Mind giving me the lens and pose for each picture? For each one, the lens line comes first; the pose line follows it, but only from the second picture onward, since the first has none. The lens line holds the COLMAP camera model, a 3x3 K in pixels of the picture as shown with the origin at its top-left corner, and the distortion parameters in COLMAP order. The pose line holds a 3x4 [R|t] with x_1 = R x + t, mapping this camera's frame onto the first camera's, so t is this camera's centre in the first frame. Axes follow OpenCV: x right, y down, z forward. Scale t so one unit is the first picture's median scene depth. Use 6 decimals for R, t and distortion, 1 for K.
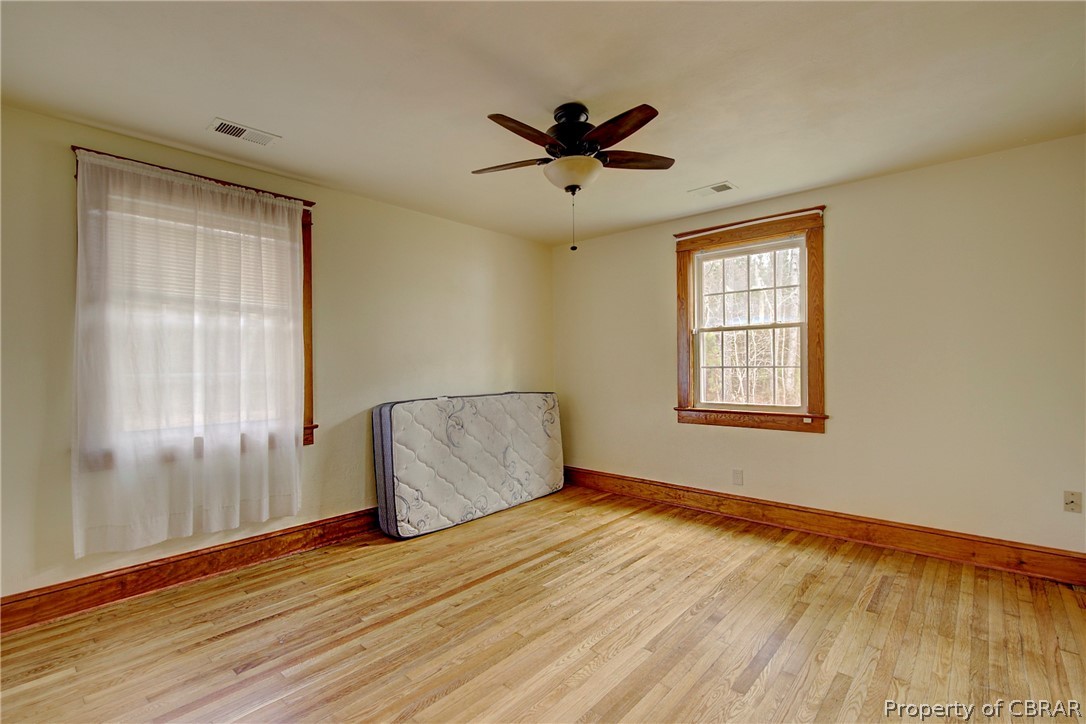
lens RADIAL K [[493.6, 0, 556.7], [0, 493.6, 366.5], [0, 0, 1]] dist [0.000342, 0.000074]
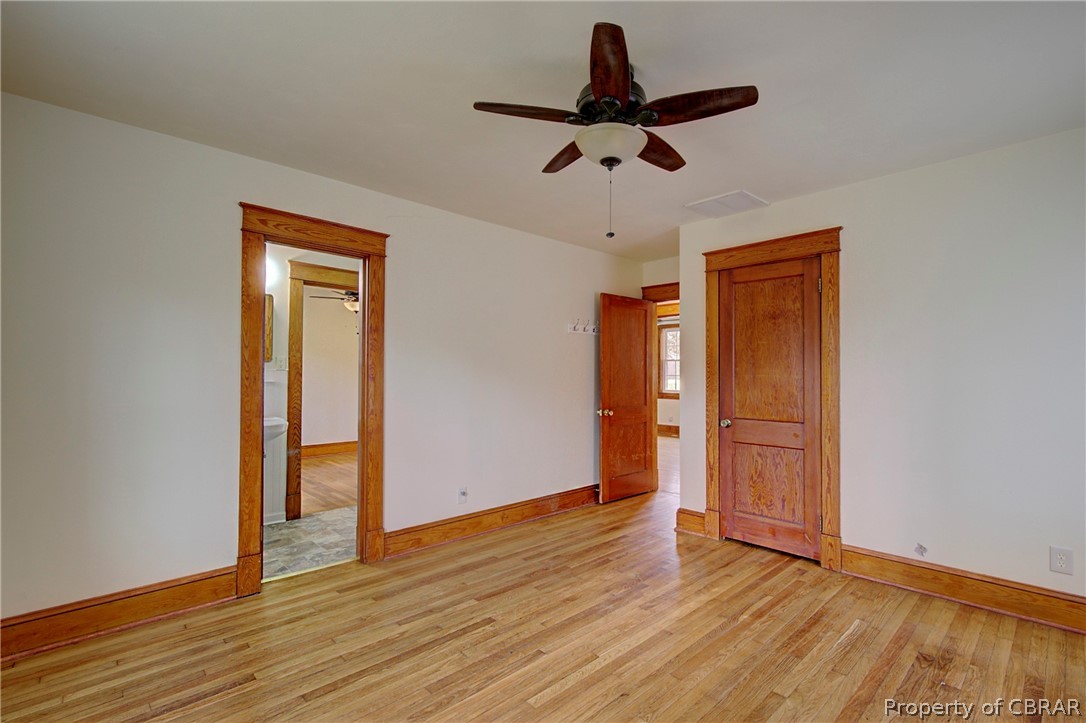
lens RADIAL K [[493.6, 0, 556.7], [0, 493.6, 366.0], [0, 0, 1]] dist [0.000342, 0.000074]
pose [[-0.996171, 0.010169, 0.086835, 0.057731], [0.008731, 0.999819, -0.016916, -0.007891], [-0.086991, -0.016093, -0.996079, 1.983000]]
